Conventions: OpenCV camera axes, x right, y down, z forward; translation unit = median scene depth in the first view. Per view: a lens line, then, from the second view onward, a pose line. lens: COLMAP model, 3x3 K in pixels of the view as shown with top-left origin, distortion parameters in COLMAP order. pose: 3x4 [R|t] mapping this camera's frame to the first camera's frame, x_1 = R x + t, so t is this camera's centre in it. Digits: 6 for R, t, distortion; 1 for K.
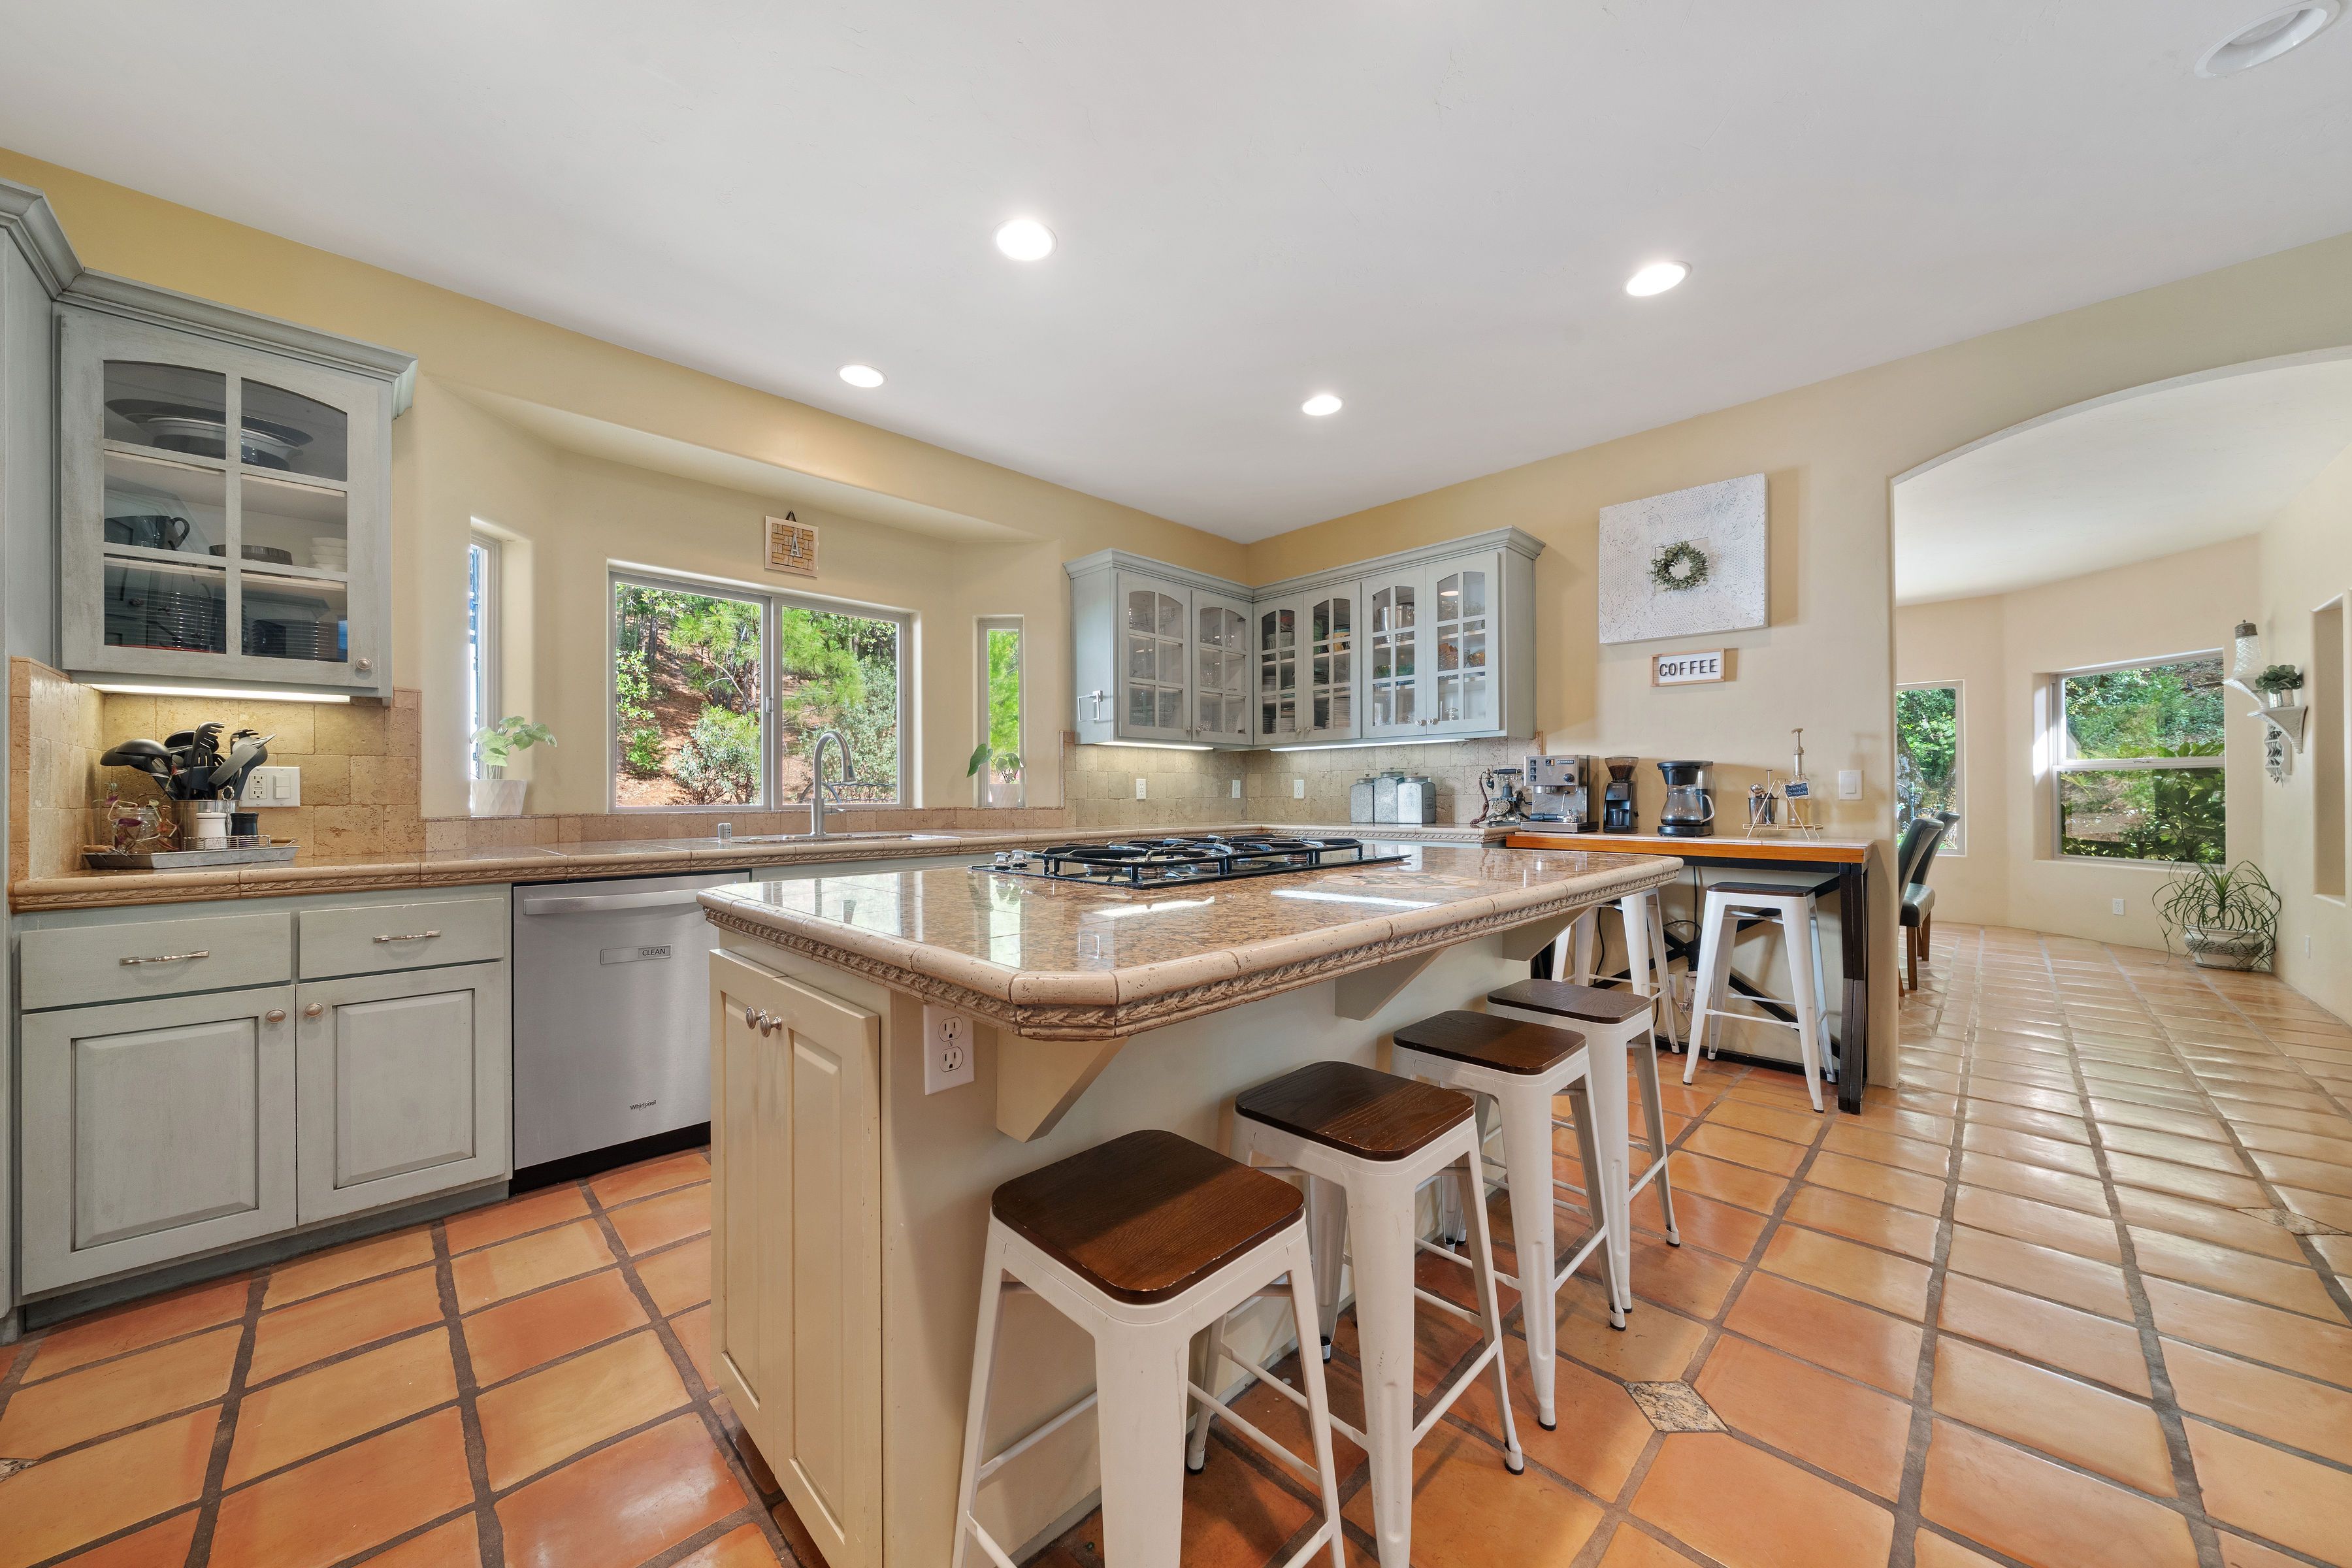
lens RADIAL K [[817.0, 0, 1144.8], [0, 817.0, 779.3], [0, 0, 1]] dist [0.017121, -0.000005]
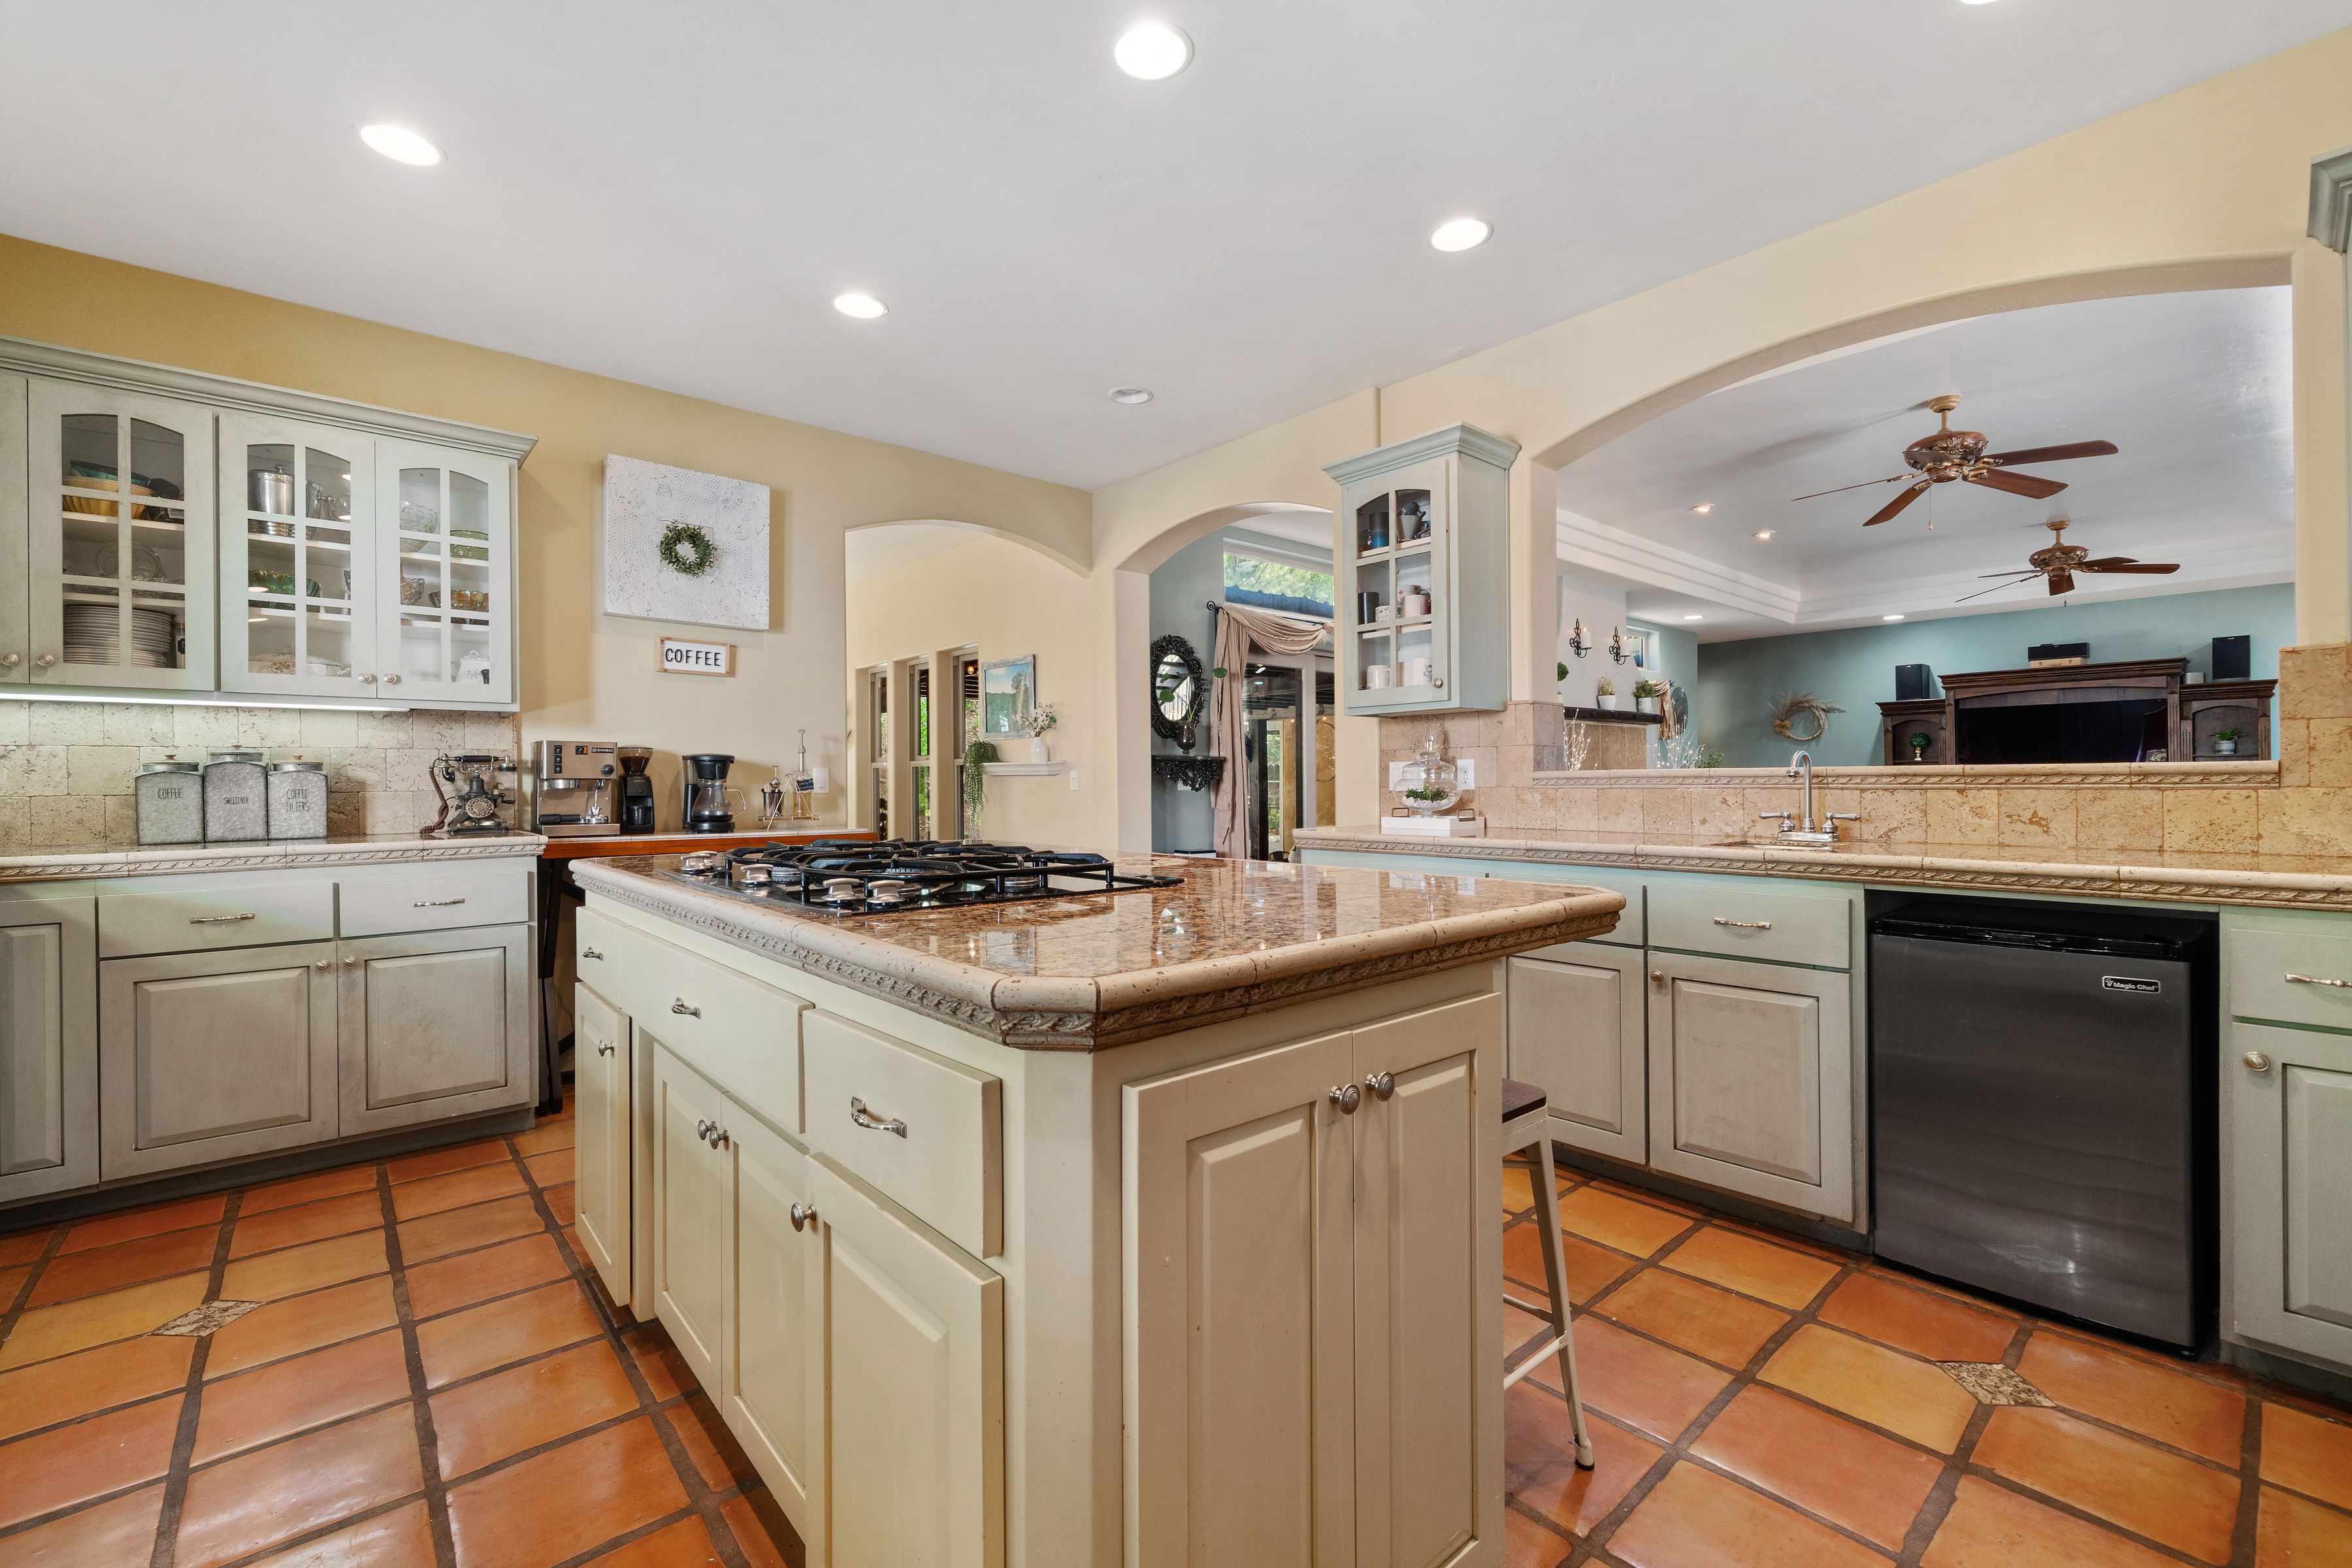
lens RADIAL K [[988.7, 0, 1177.1], [0, 988.7, 766.6], [0, 0, 1]] dist [0.000423, -0.000436]
pose [[0.044063, 0.019651, 0.998835, -0.389850], [-0.009754, 0.999767, -0.019239, 0.007356], [-0.998981, -0.008895, 0.044244, 0.327039]]
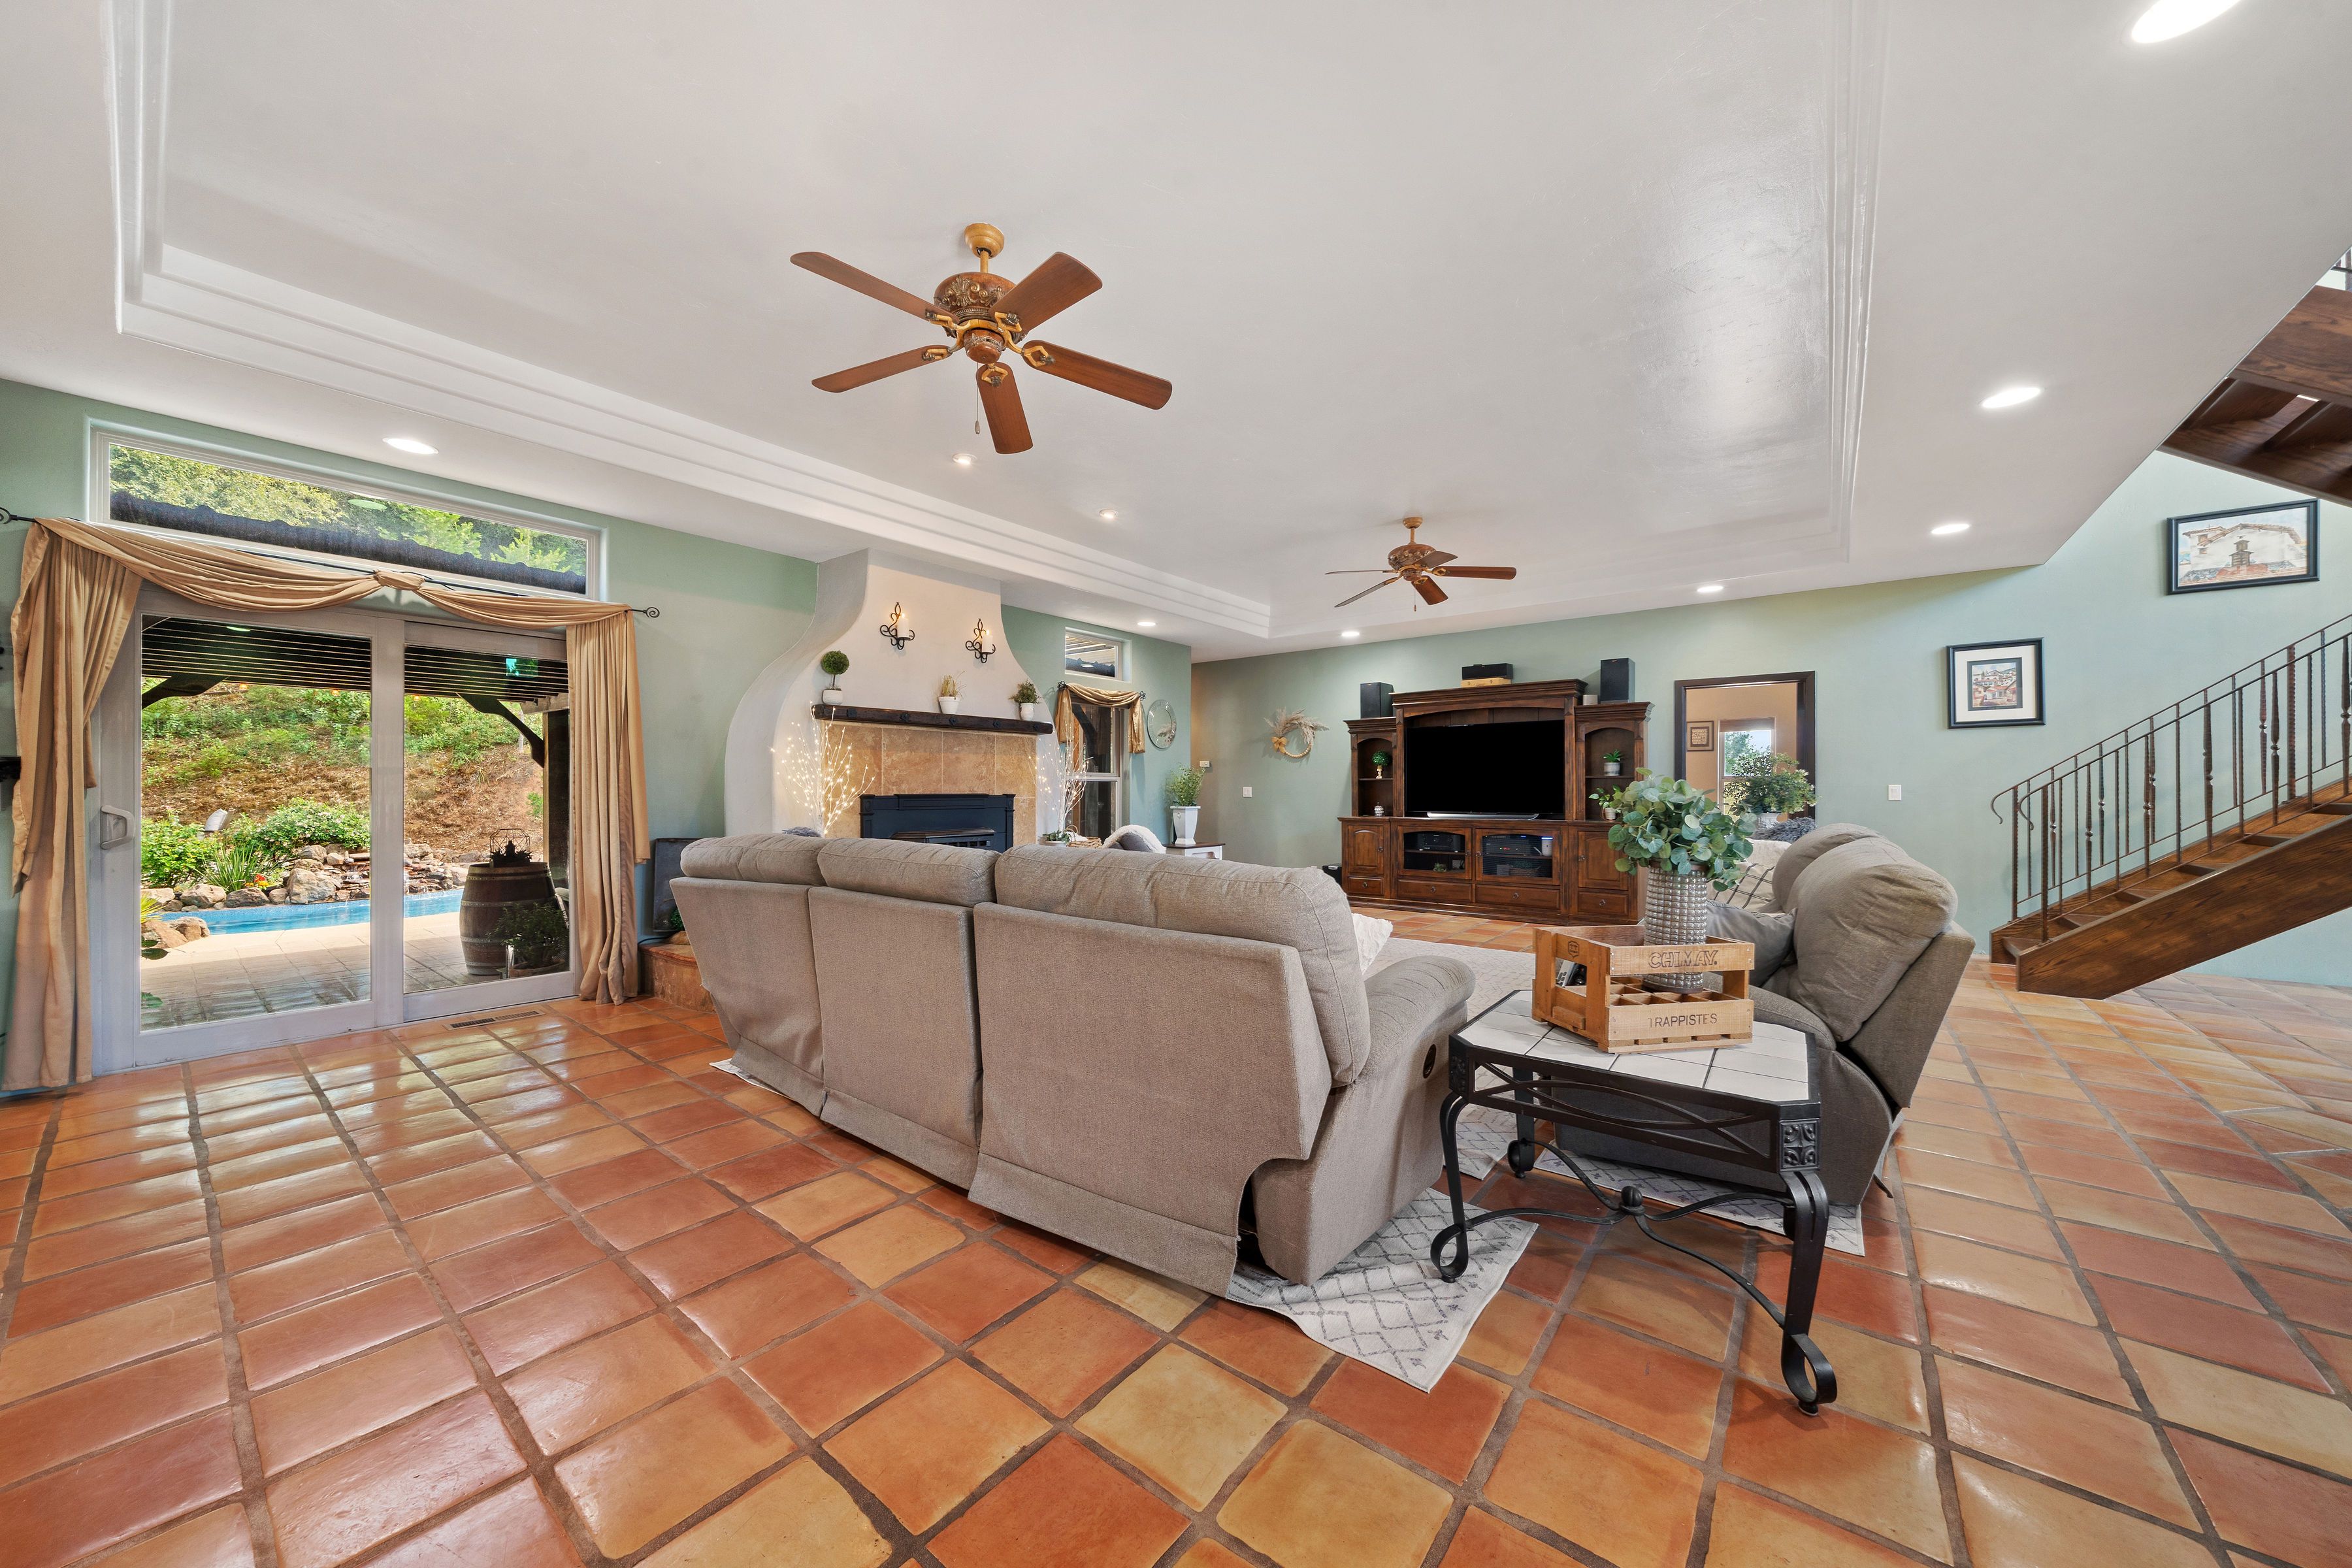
lens RADIAL K [[830.3, 0, 1169.1], [0, 830.3, 773.1], [0, 0, 1]] dist [-0.002758, -0.000052]
pose [[-0.134013, 0.023598, 0.990699, 0.173953], [-0.019653, 0.999457, -0.026465, -0.022350], [-0.990785, -0.023017, -0.133476, -0.630142]]
